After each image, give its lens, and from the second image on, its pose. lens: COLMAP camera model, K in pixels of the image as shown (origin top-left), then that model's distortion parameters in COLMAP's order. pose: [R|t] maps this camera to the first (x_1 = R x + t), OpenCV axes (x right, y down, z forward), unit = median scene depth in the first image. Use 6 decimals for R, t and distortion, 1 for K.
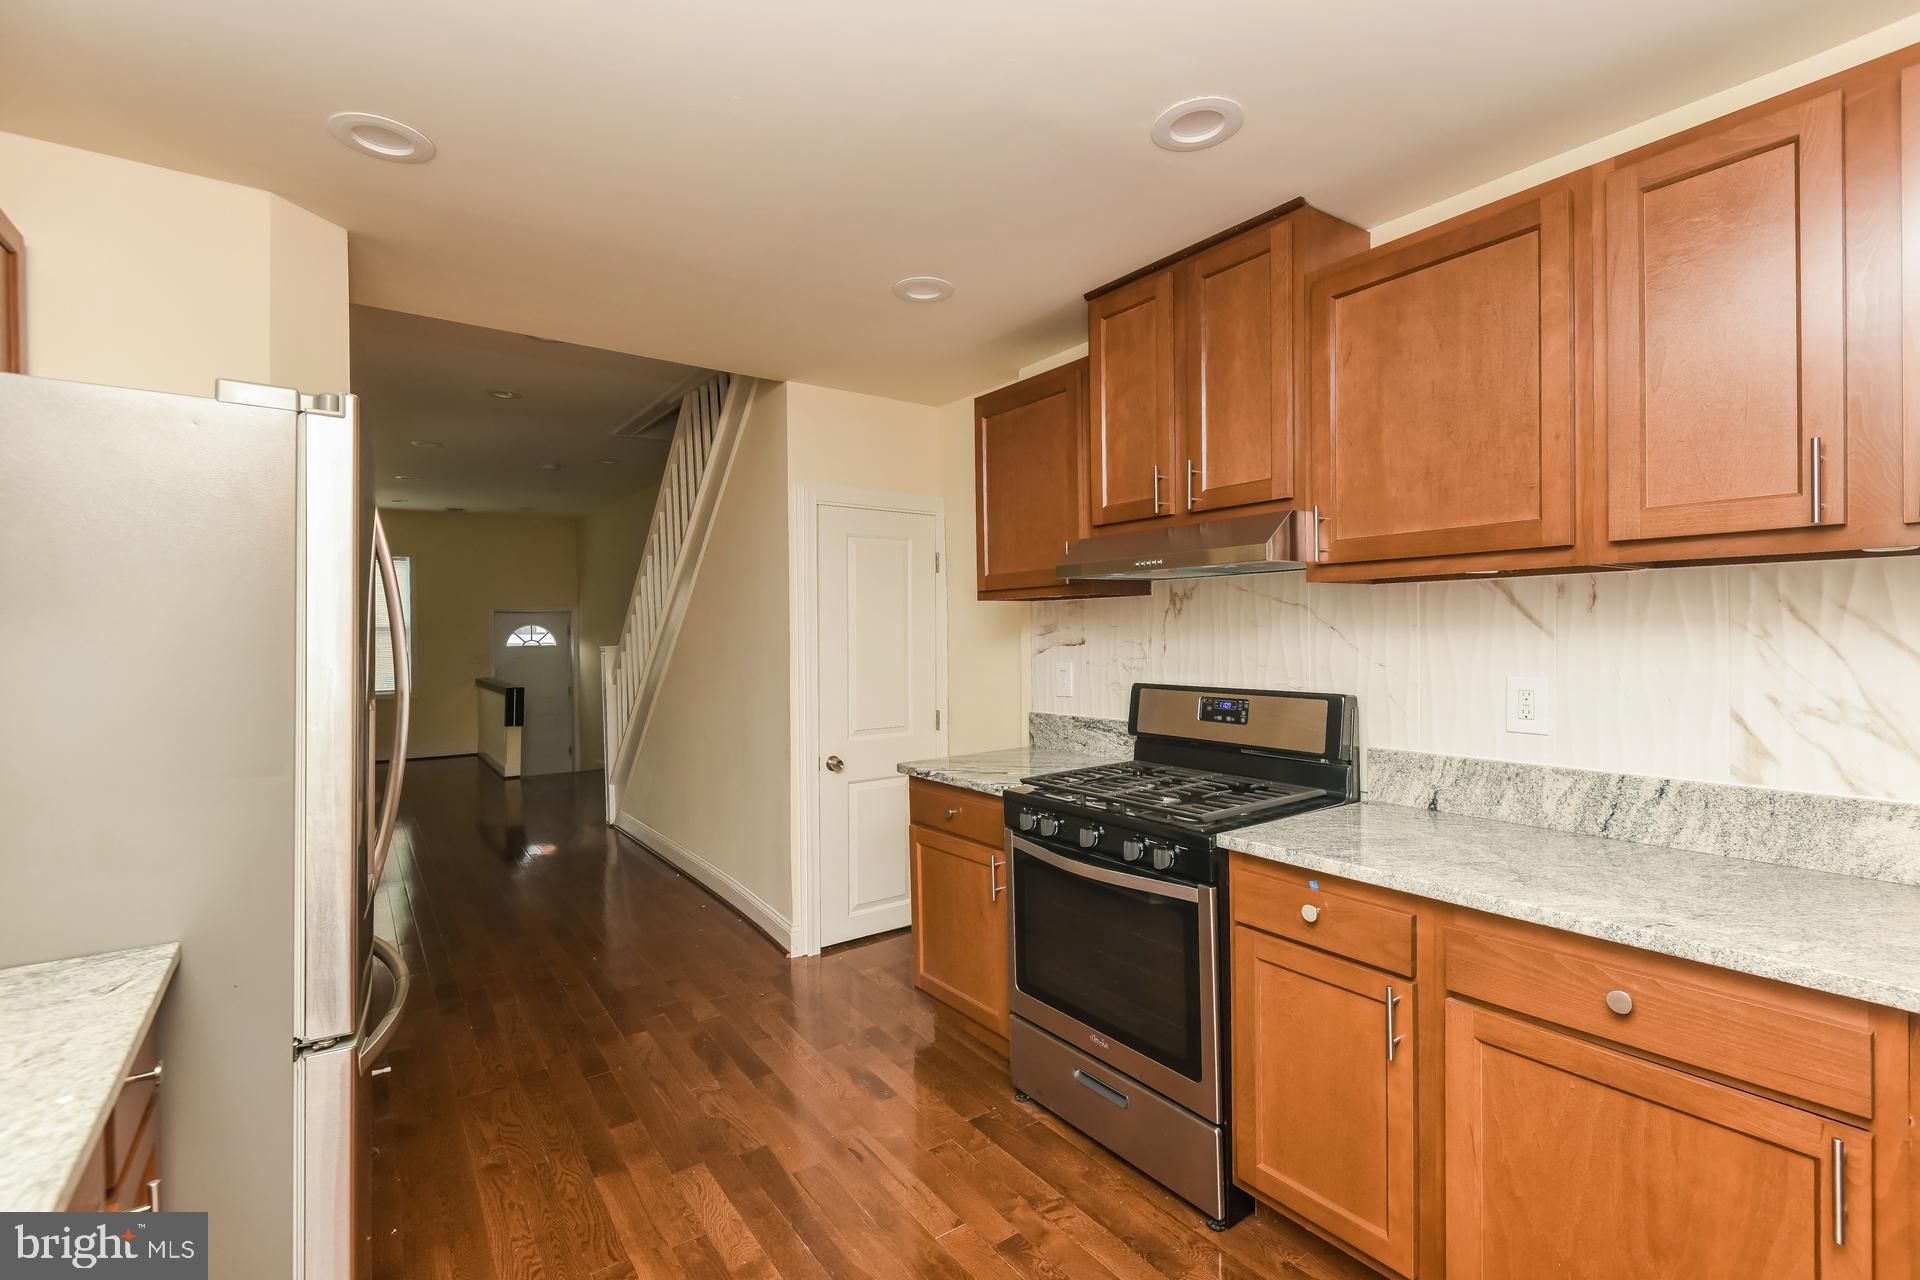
lens RADIAL K [[877.9, 0, 962.6], [0, 877.9, 639.2], [0, 0, 1]] dist [0.018571, -0.001195]
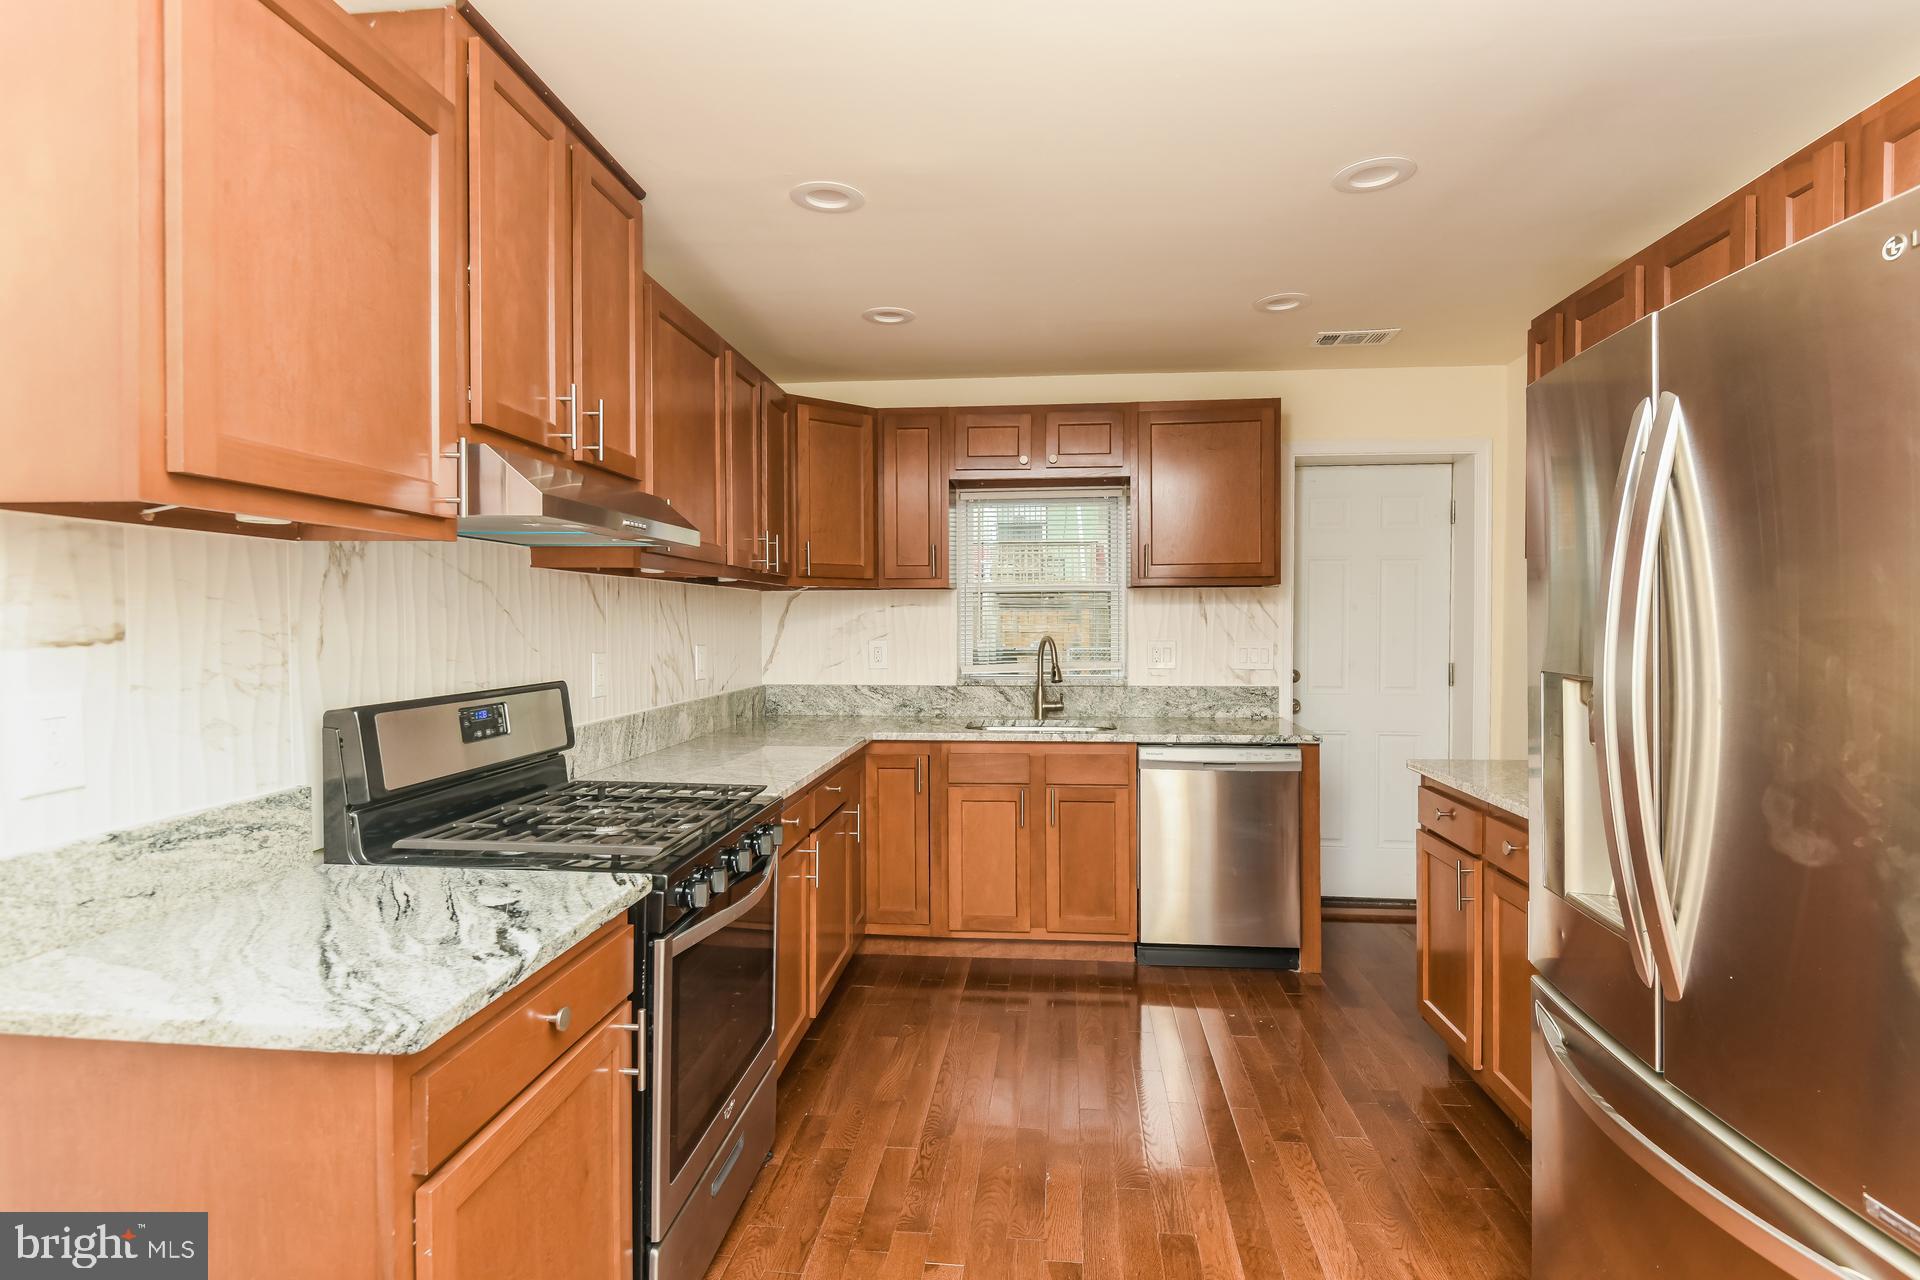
lens RADIAL K [[976.8, 0, 958.5], [0, 976.8, 625.0], [0, 0, 1]] dist [0.033766, -0.001804]
pose [[-0.755221, 0.008252, 0.655418, -0.512823], [0.014824, 0.999880, 0.004493, 0.002929], [-0.655302, 0.013109, -0.755253, 1.305340]]
